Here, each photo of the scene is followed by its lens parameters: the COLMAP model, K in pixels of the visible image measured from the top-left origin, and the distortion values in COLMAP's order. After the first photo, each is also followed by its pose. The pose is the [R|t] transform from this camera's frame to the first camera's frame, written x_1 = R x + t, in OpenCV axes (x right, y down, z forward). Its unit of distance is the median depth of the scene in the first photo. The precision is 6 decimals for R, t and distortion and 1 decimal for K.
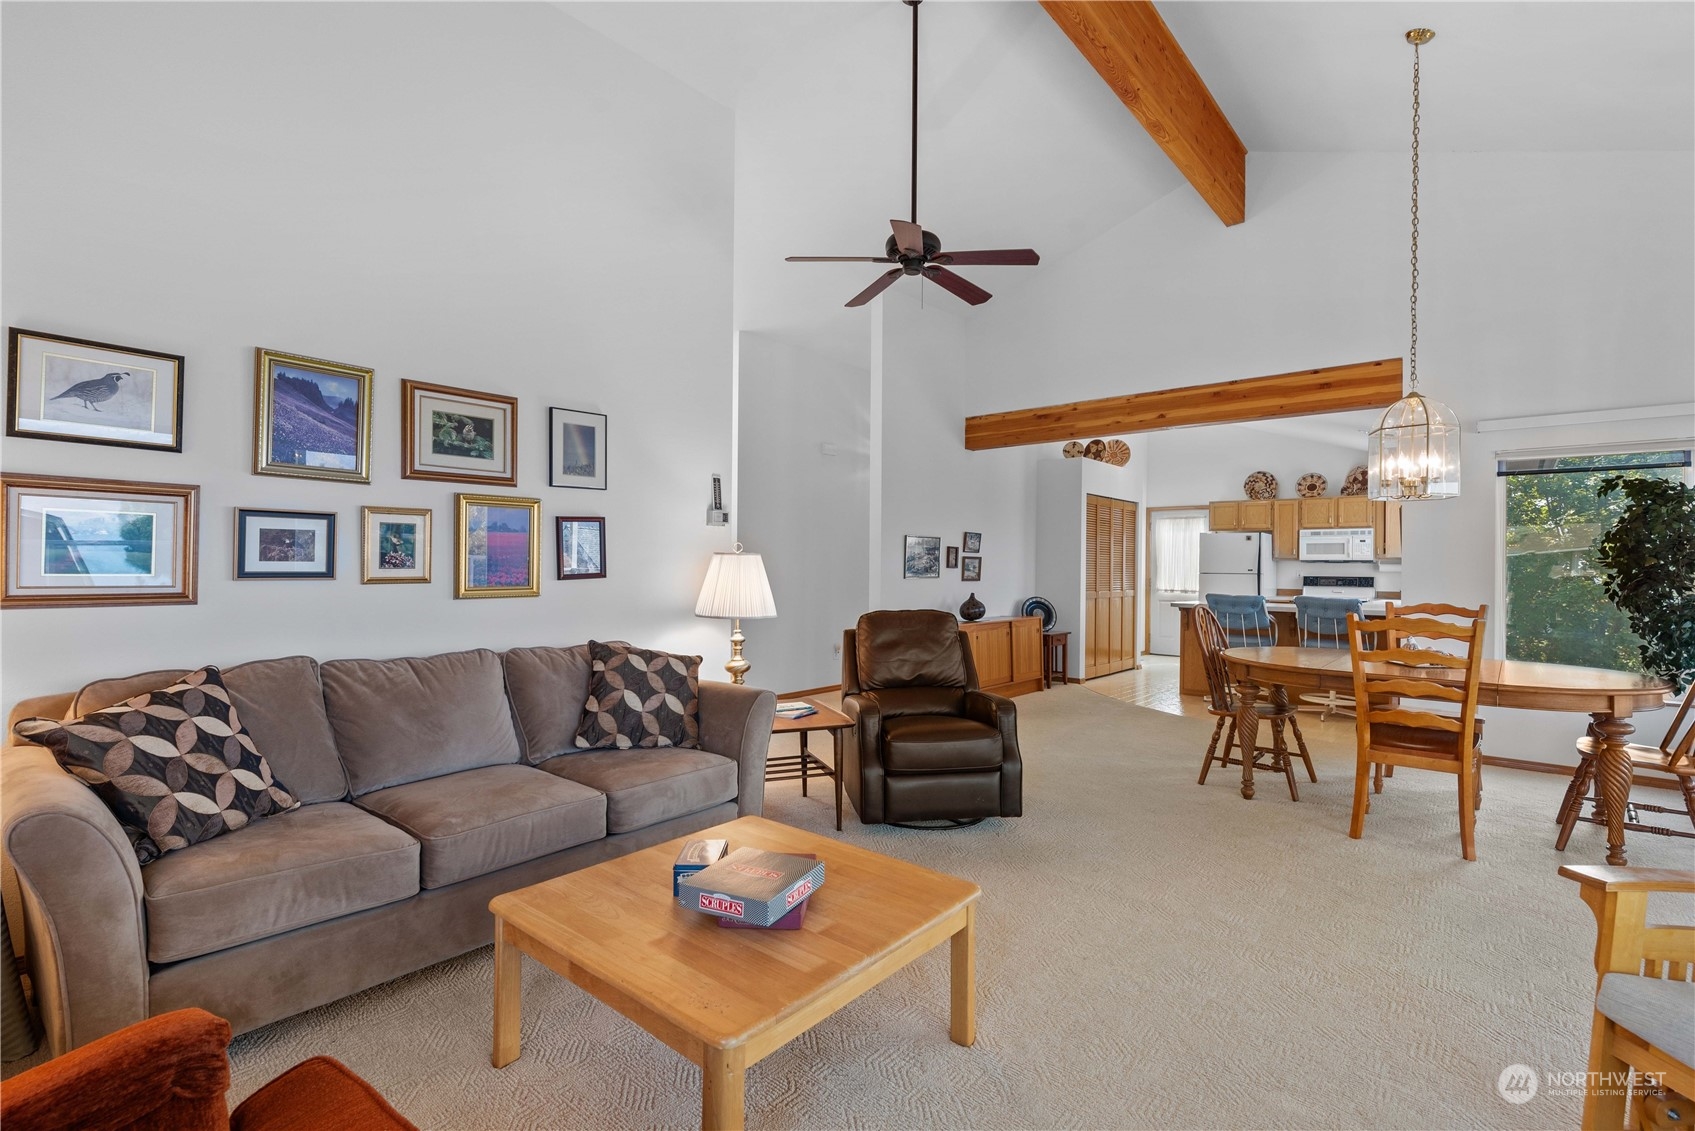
lens RADIAL K [[798.0, 0, 850.0], [0, 798.0, 571.8], [0, 0, 1]] dist [-0.005013, -0.000127]
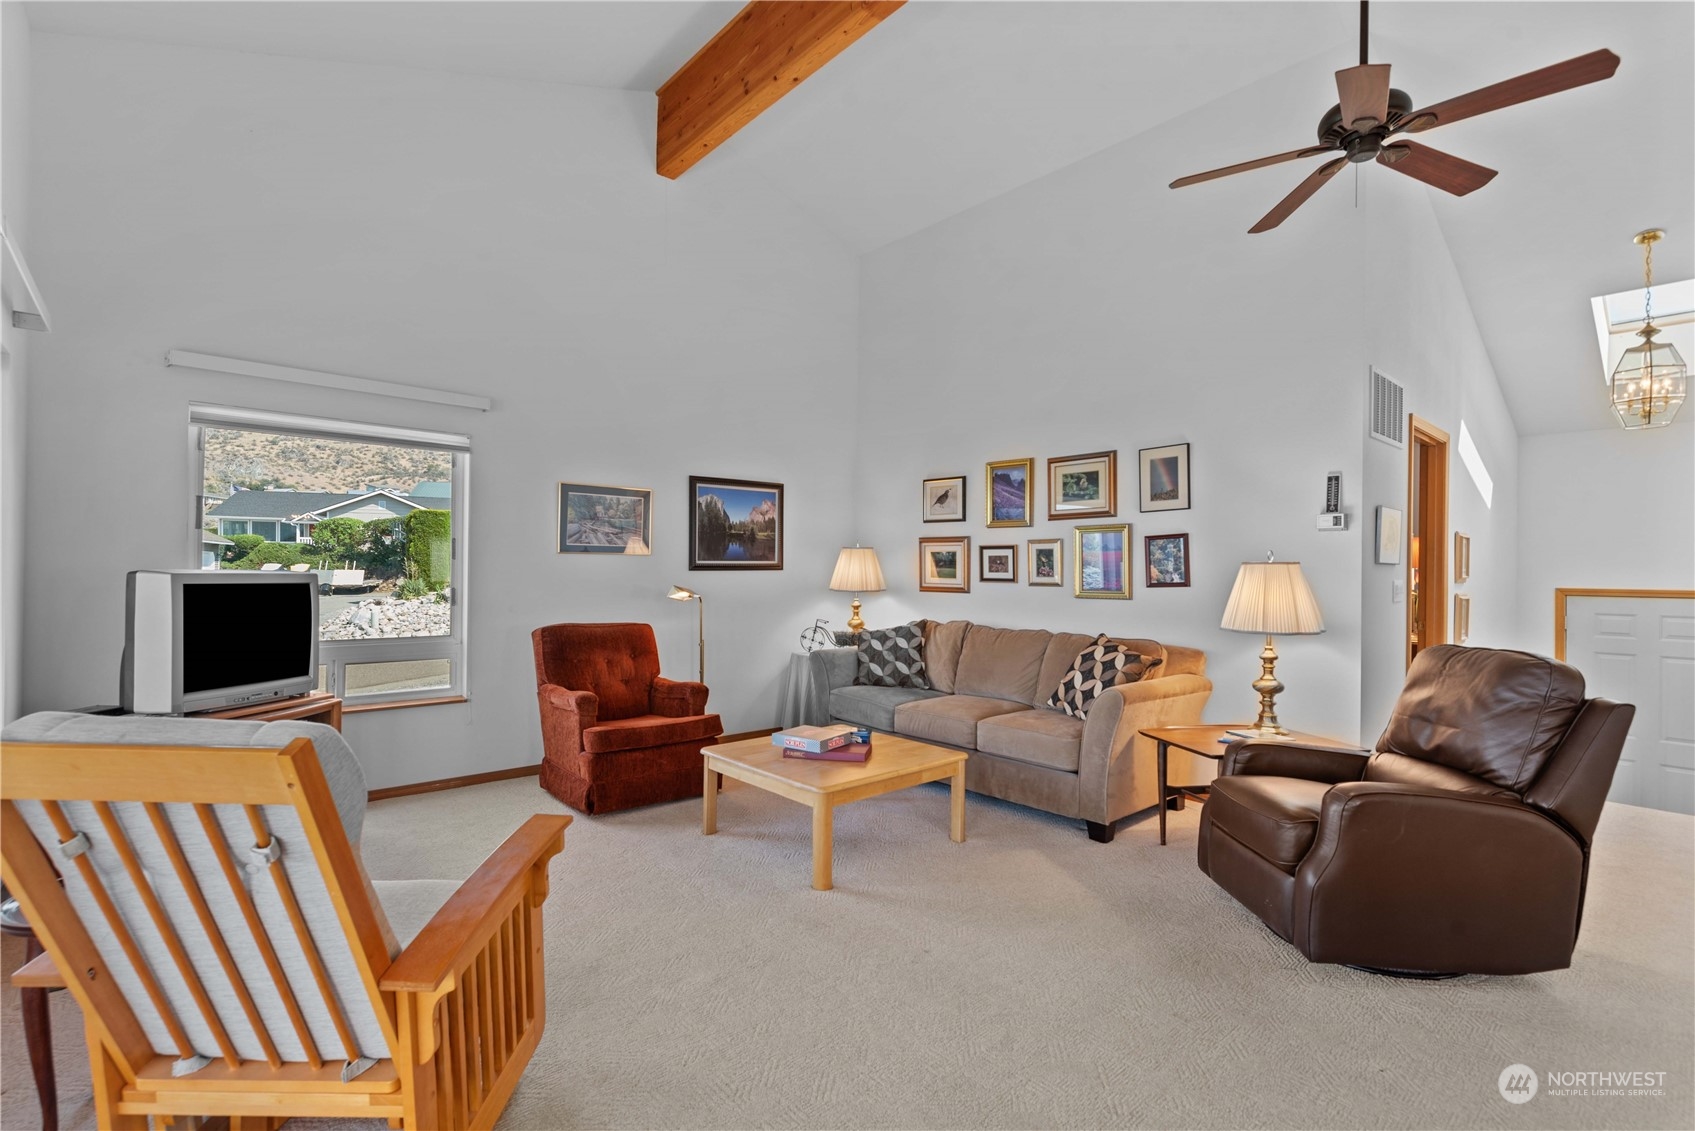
lens RADIAL K [[798.0, 0, 846.0], [0, 798.0, 564.4], [0, 0, 1]] dist [-0.005013, -0.000127]
pose [[-0.161219, -0.017527, -0.986763, 1.055328], [-0.017848, 0.999731, -0.014841, 0.001335], [0.986757, 0.015219, -0.161488, 0.840269]]
